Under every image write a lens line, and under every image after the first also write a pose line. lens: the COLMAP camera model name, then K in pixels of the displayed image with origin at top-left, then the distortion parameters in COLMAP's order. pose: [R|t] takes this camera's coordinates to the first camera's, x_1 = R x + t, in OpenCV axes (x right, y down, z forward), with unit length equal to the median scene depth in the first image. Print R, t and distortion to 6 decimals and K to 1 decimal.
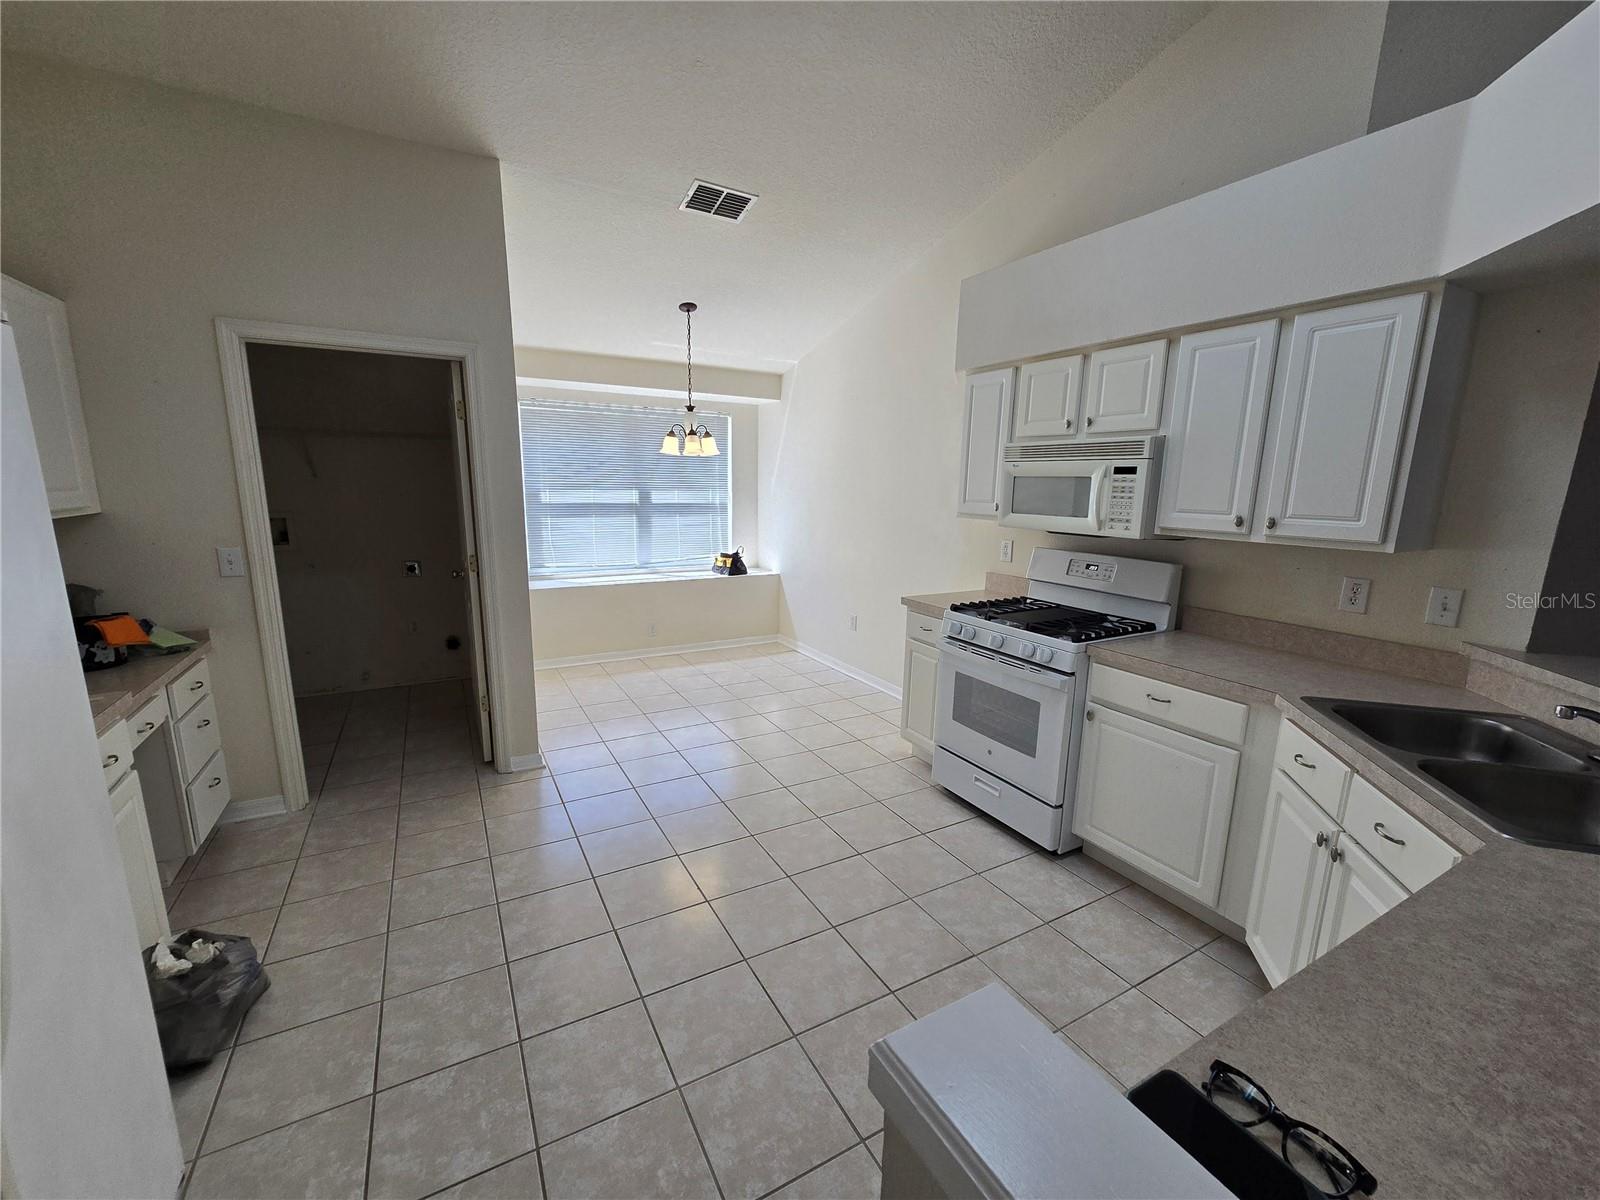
lens RADIAL K [[656.2, 0, 807.7], [0, 656.2, 617.5], [0, 0, 1]] dist [-0.006393, 0.001468]
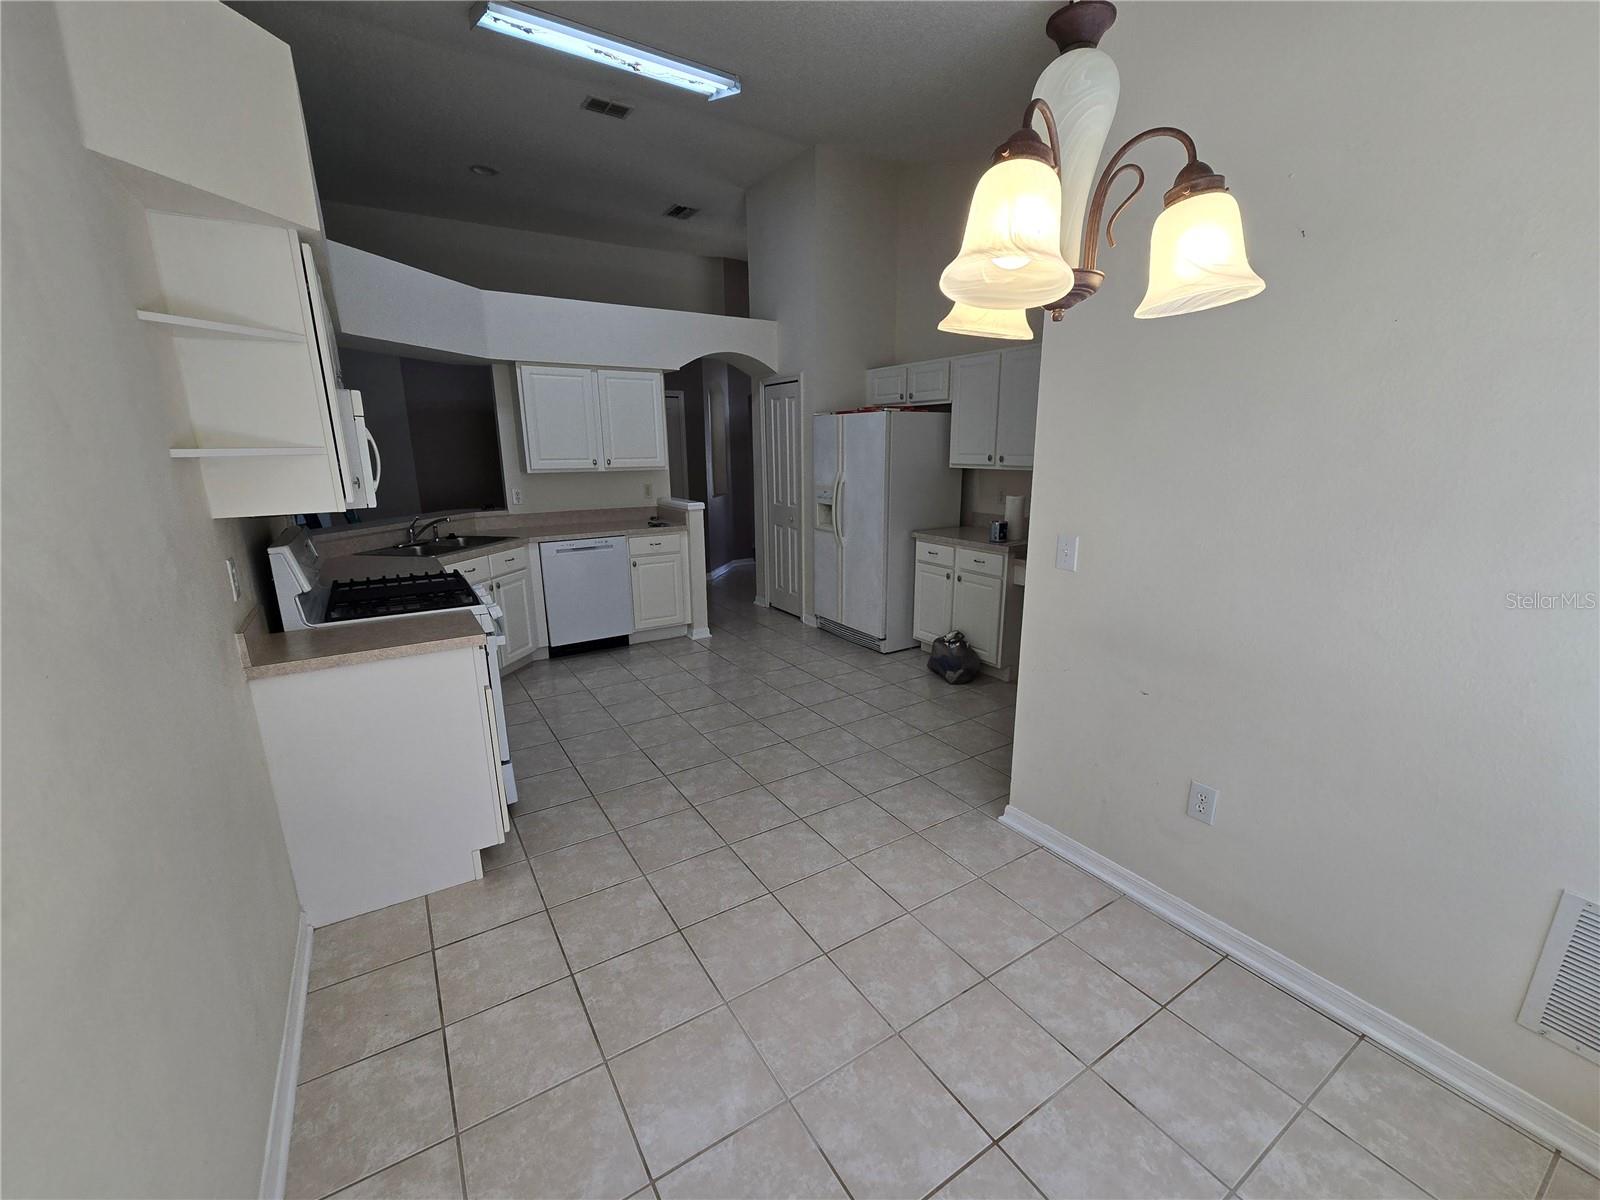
lens RADIAL K [[656.2, 0, 816.3], [0, 656.2, 601.4], [0, 0, 1]] dist [-0.006393, 0.001468]
pose [[-0.997236, 0.007258, -0.073938, -0.169494], [-0.024914, 0.904919, 0.424854, -0.447725], [0.069992, 0.425522, -0.902237, 2.131502]]
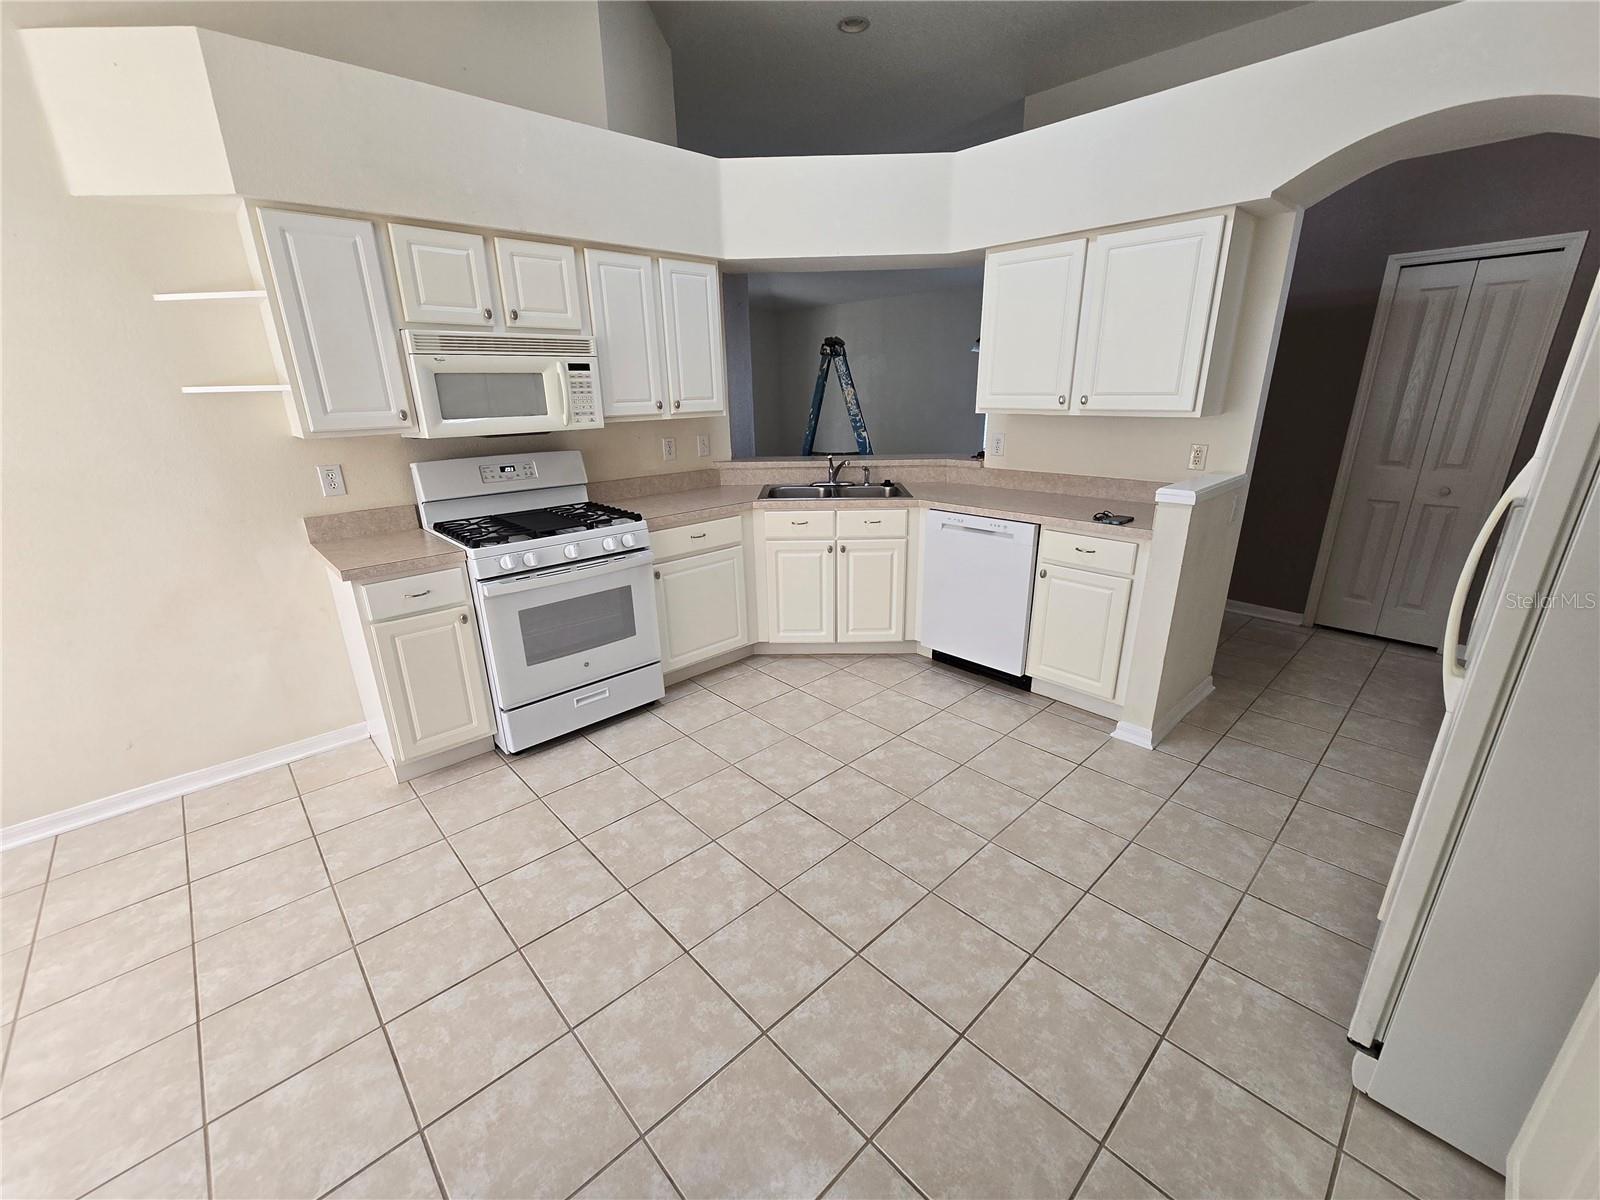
lens RADIAL K [[656.2, 0, 804.2], [0, 656.2, 612.6], [0, 0, 1]] dist [-0.006393, 0.001468]
pose [[-0.242287, -0.328311, 0.912967, -0.760943], [0.211985, 0.900354, 0.380032, -0.190775], [-0.946763, 0.285612, -0.148547, 0.922283]]
